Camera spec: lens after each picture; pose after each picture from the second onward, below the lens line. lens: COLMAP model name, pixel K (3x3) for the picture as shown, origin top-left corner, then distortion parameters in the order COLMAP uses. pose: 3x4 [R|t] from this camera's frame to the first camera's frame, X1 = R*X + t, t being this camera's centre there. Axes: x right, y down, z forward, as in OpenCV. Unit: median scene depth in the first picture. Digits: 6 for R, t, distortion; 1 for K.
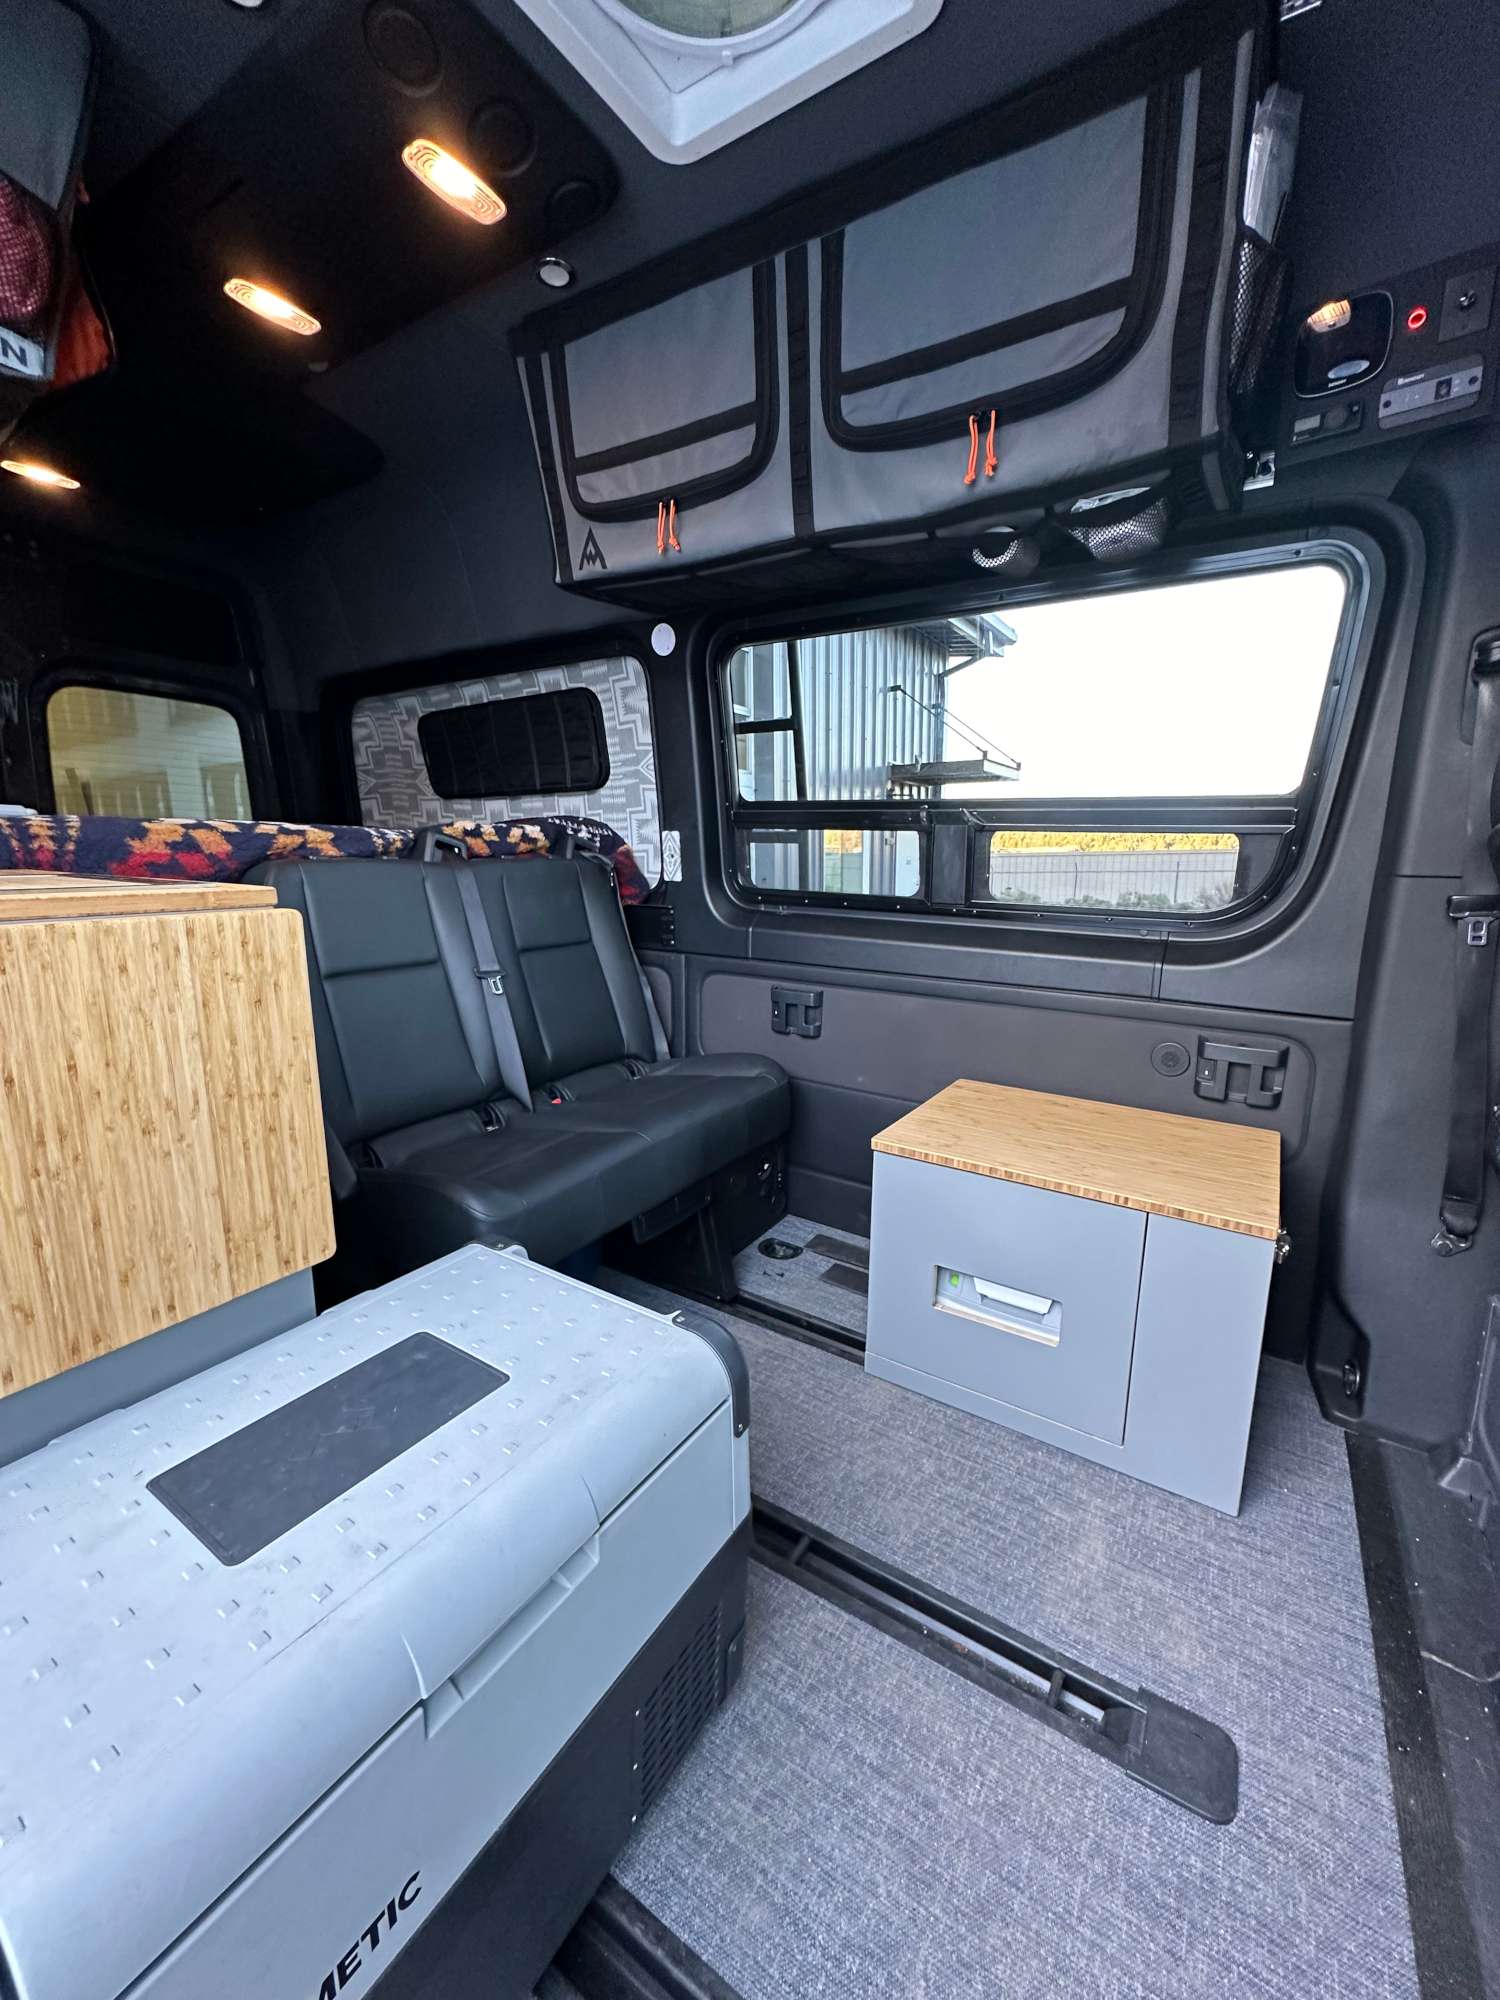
lens RADIAL K [[805.4, 0, 752.8], [0, 805.4, 999.7], [0, 0, 1]] dist [-0.002474, -0.000333]
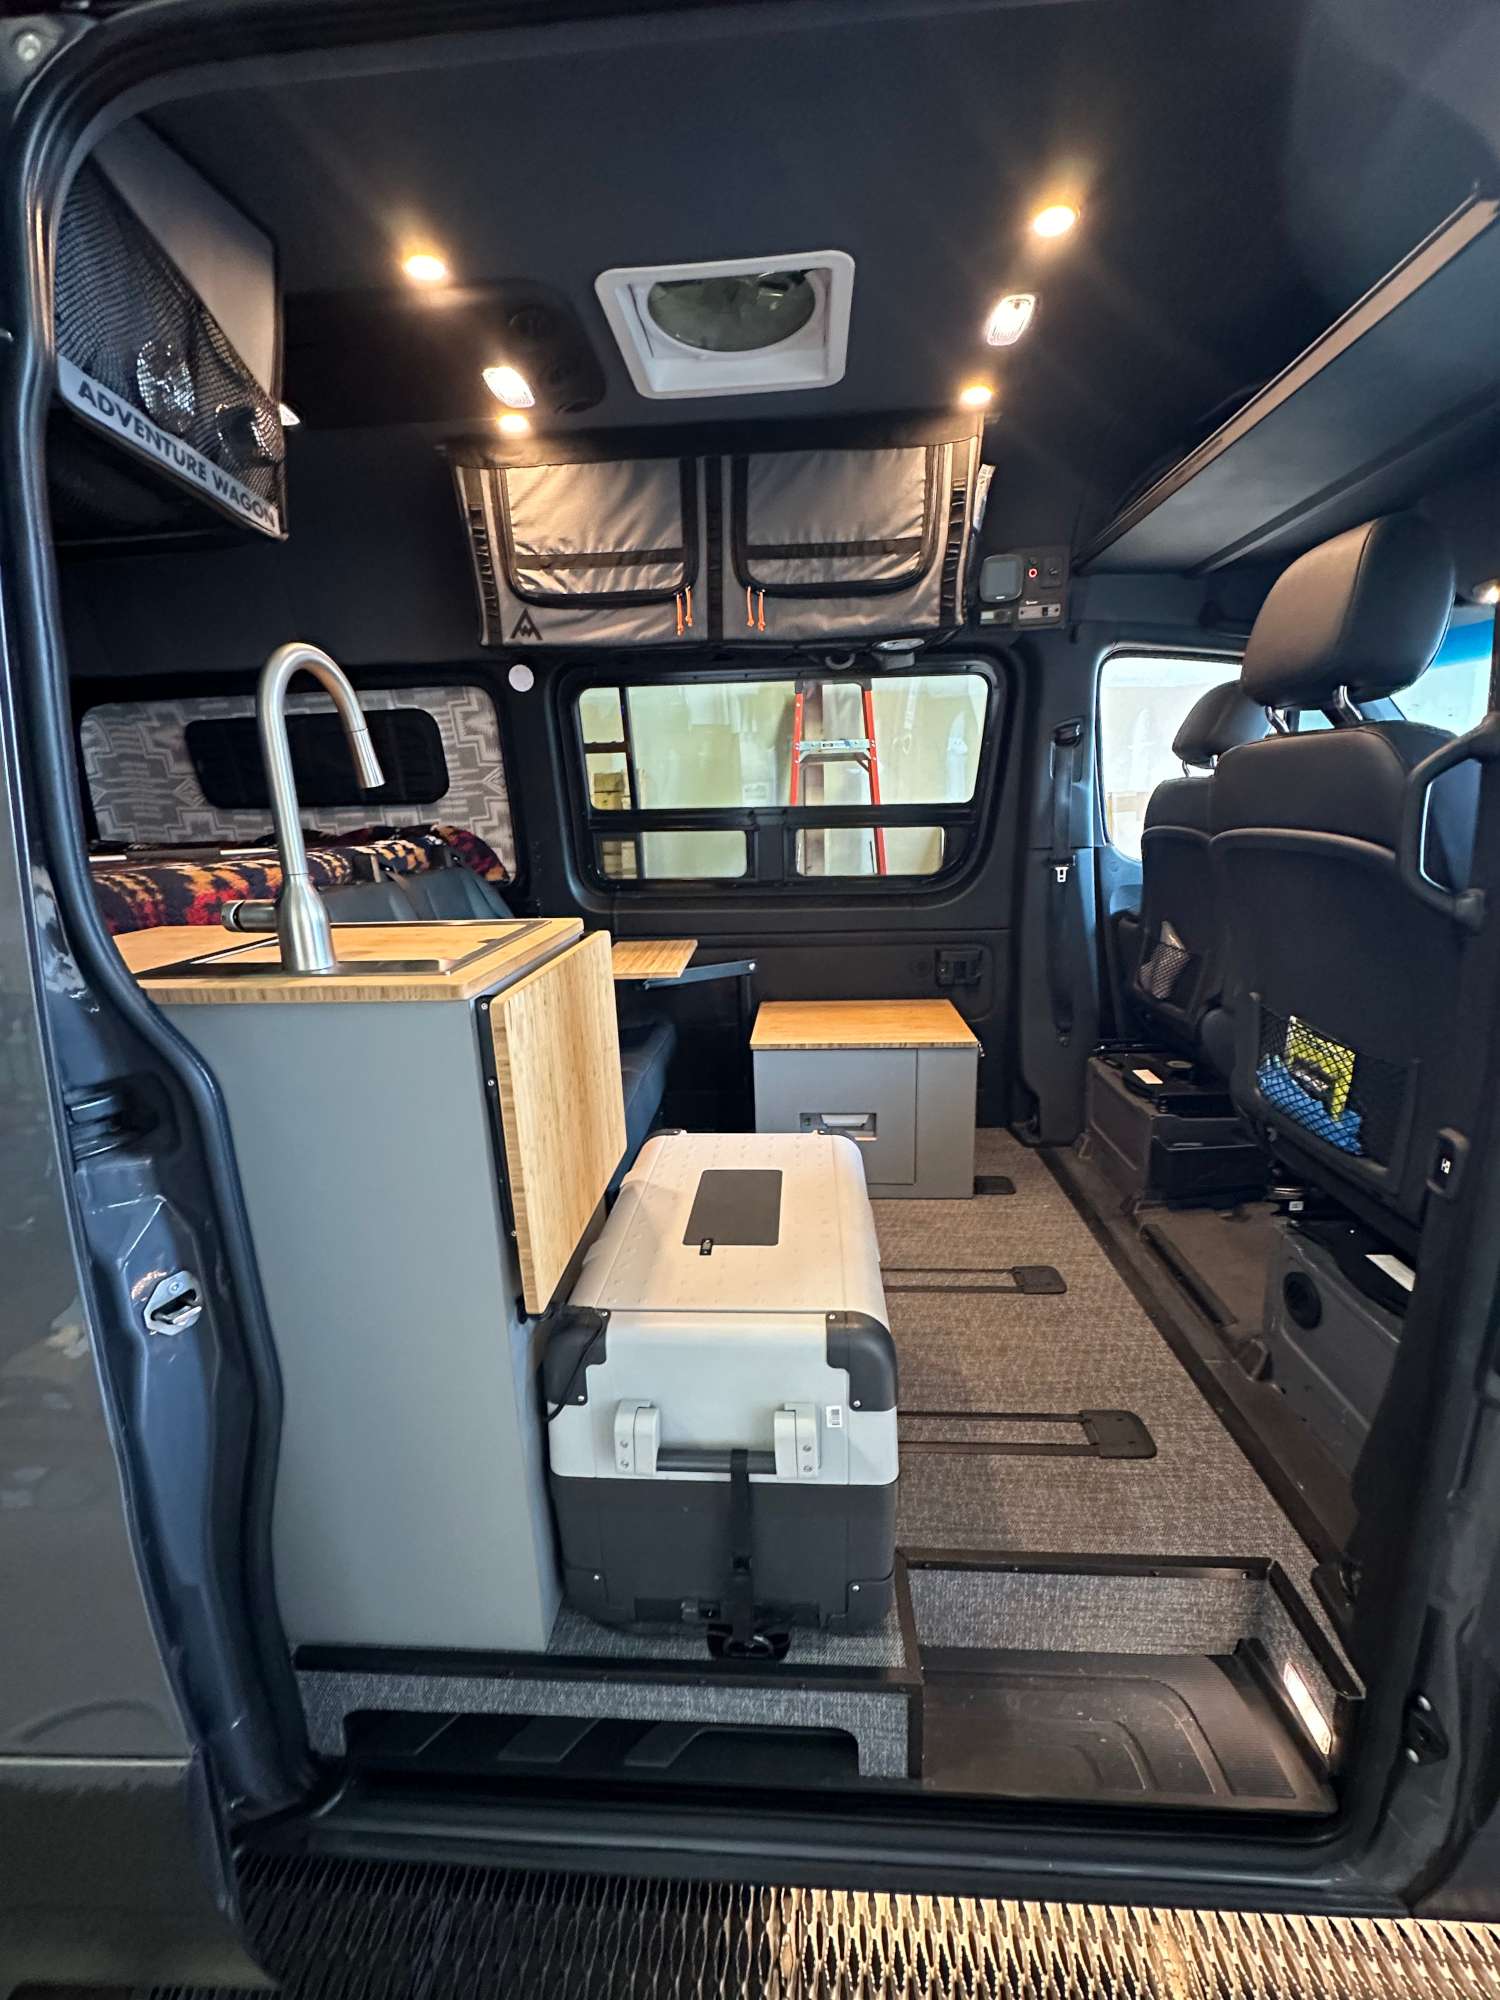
lens RADIAL K [[805.4, 0, 750.3], [0, 805.4, 995.8], [0, 0, 1]] dist [-0.002474, -0.000333]
pose [[0.869346, -0.146155, 0.472098, -0.414591], [0.127521, 0.989260, 0.071438, -0.020195], [-0.477469, -0.001902, 0.878647, -0.200492]]
